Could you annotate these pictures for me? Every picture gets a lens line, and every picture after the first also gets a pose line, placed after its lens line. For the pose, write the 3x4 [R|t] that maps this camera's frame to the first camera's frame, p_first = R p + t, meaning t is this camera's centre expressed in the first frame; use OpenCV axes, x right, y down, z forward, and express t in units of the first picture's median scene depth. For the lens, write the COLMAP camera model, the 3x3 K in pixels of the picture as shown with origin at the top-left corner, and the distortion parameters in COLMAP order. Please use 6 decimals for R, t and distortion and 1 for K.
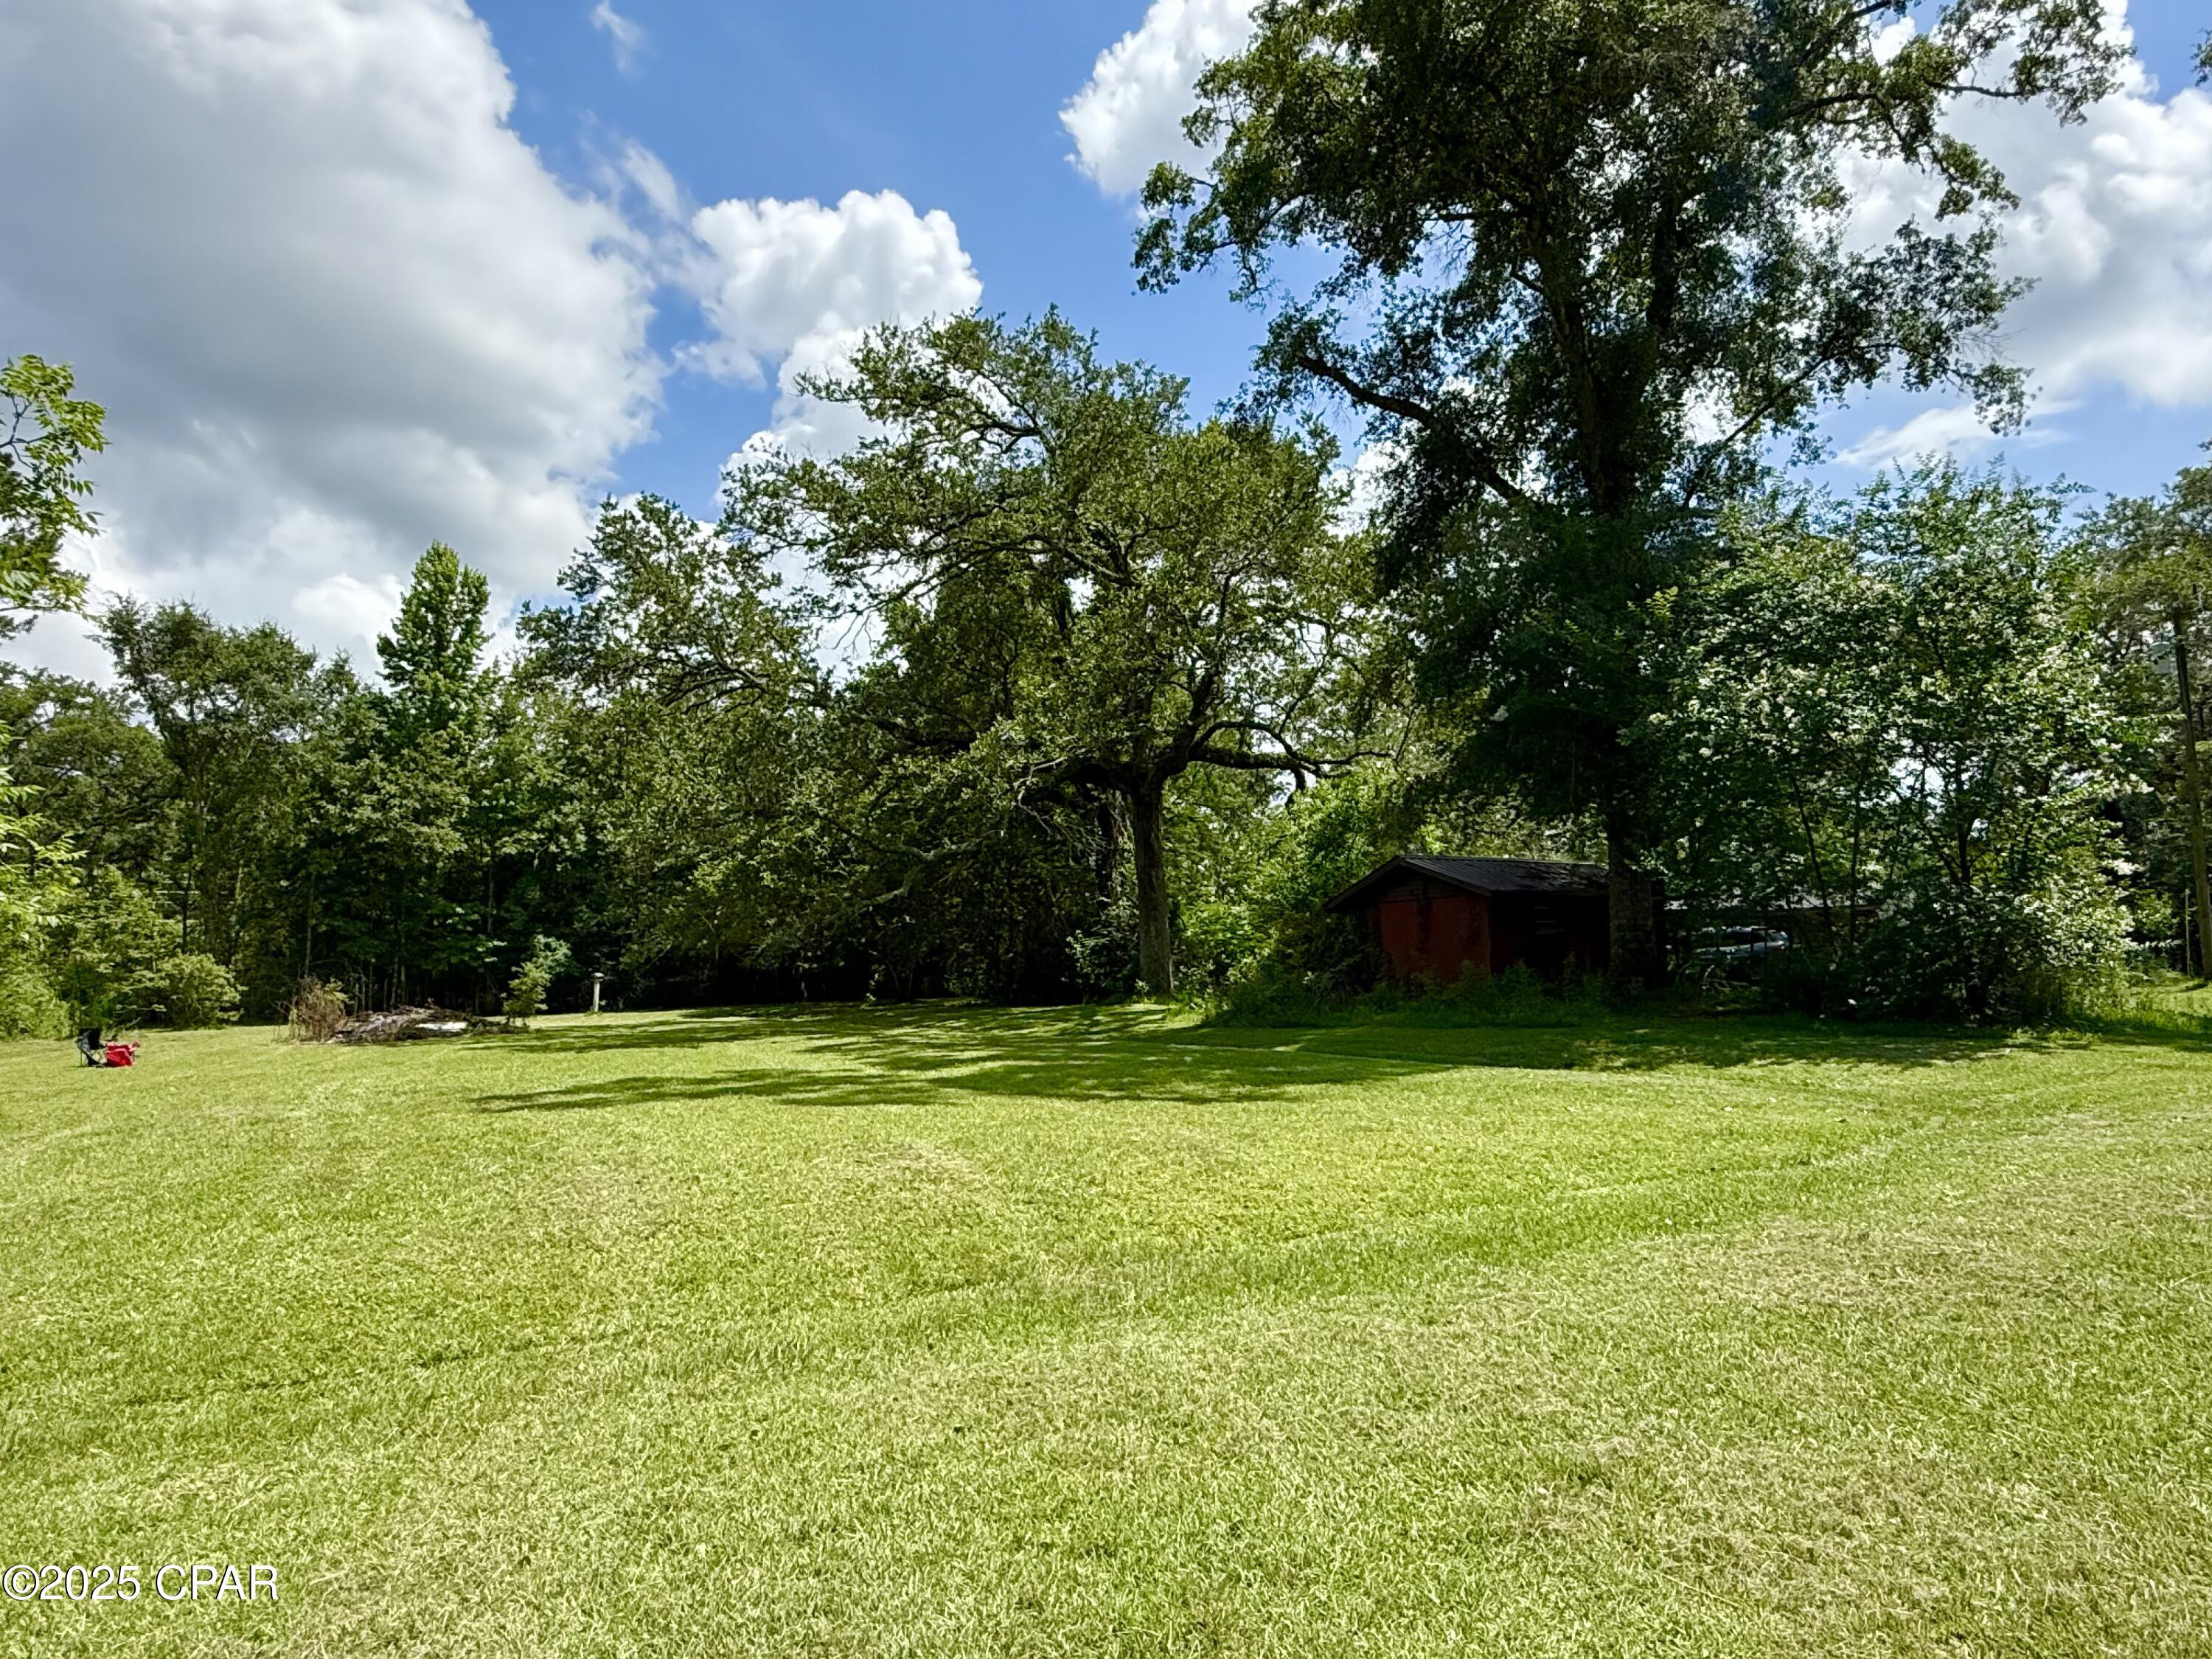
lens RADIAL K [[1526.7, 0, 1106.0], [0, 1526.7, 829.5], [0, 0, 1]] dist [0.005316, -0.001222]
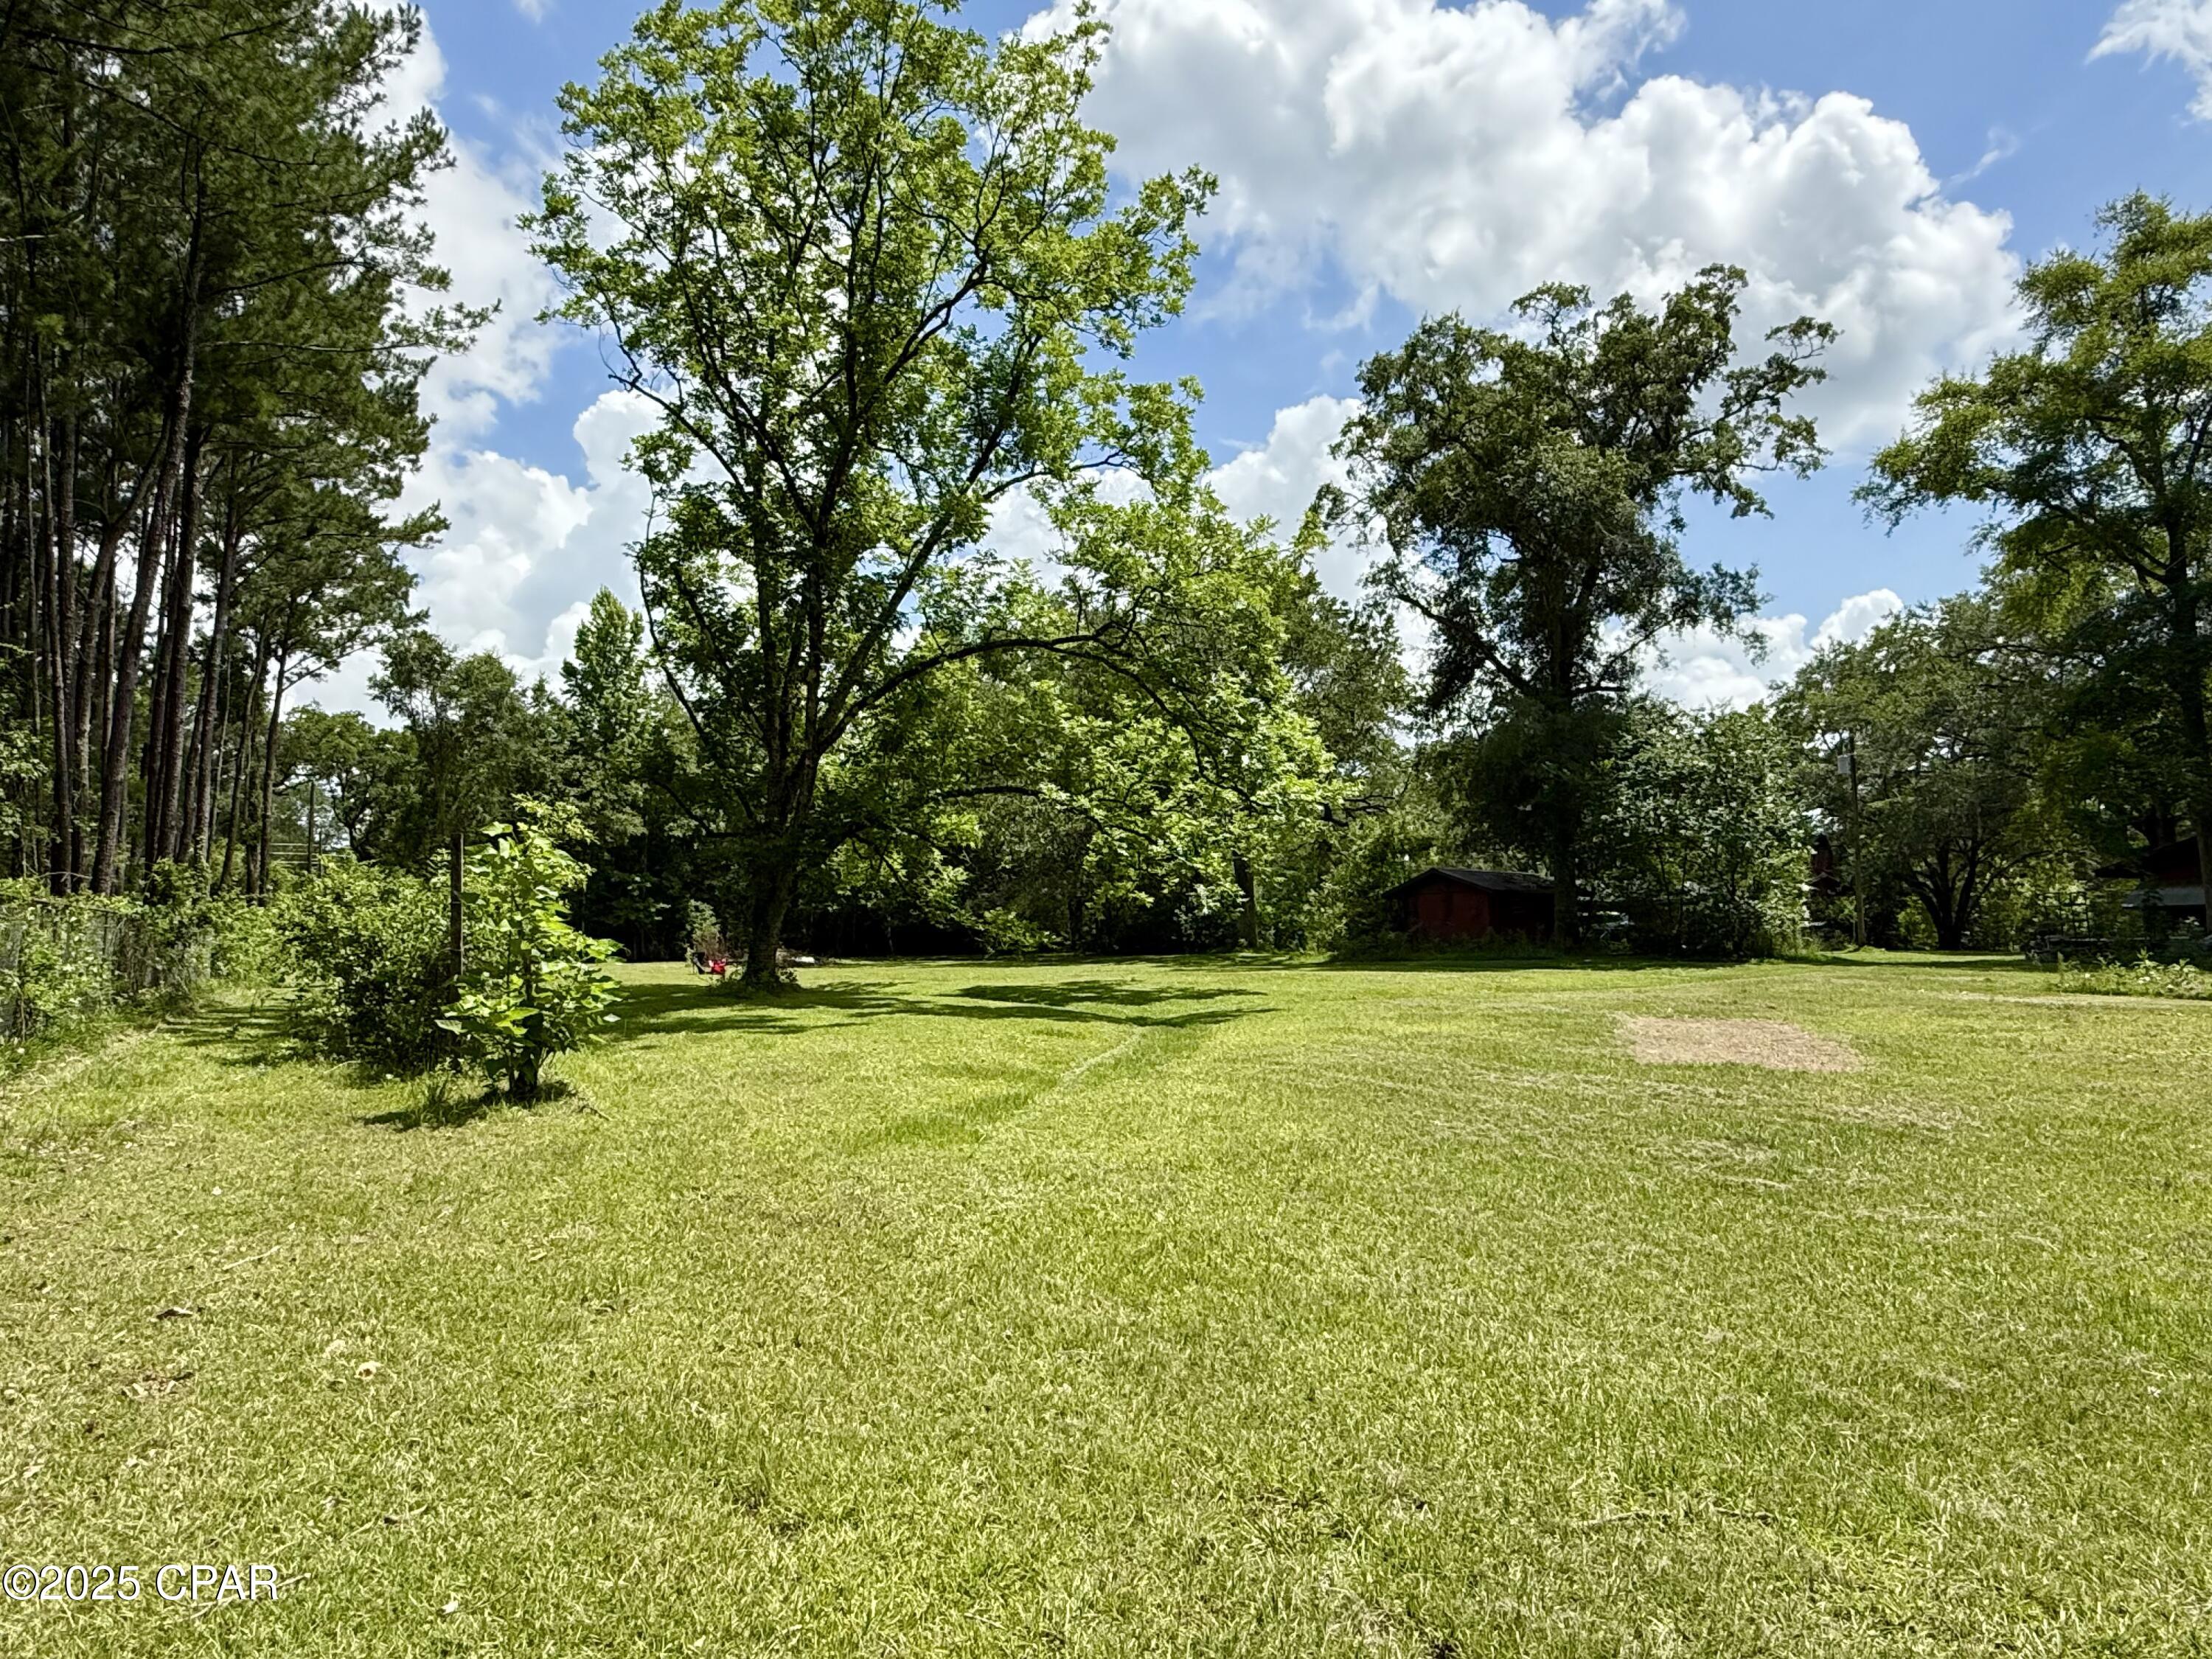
lens RADIAL K [[1526.7, 0, 1106.0], [0, 1526.7, 829.5], [0, 0, 1]] dist [0.005316, -0.001222]
pose [[0.992384, 0.026602, 0.120275, -0.447513], [-0.028632, 0.999475, 0.015185, -0.049309], [-0.119807, -0.018513, 0.992625, -0.799728]]
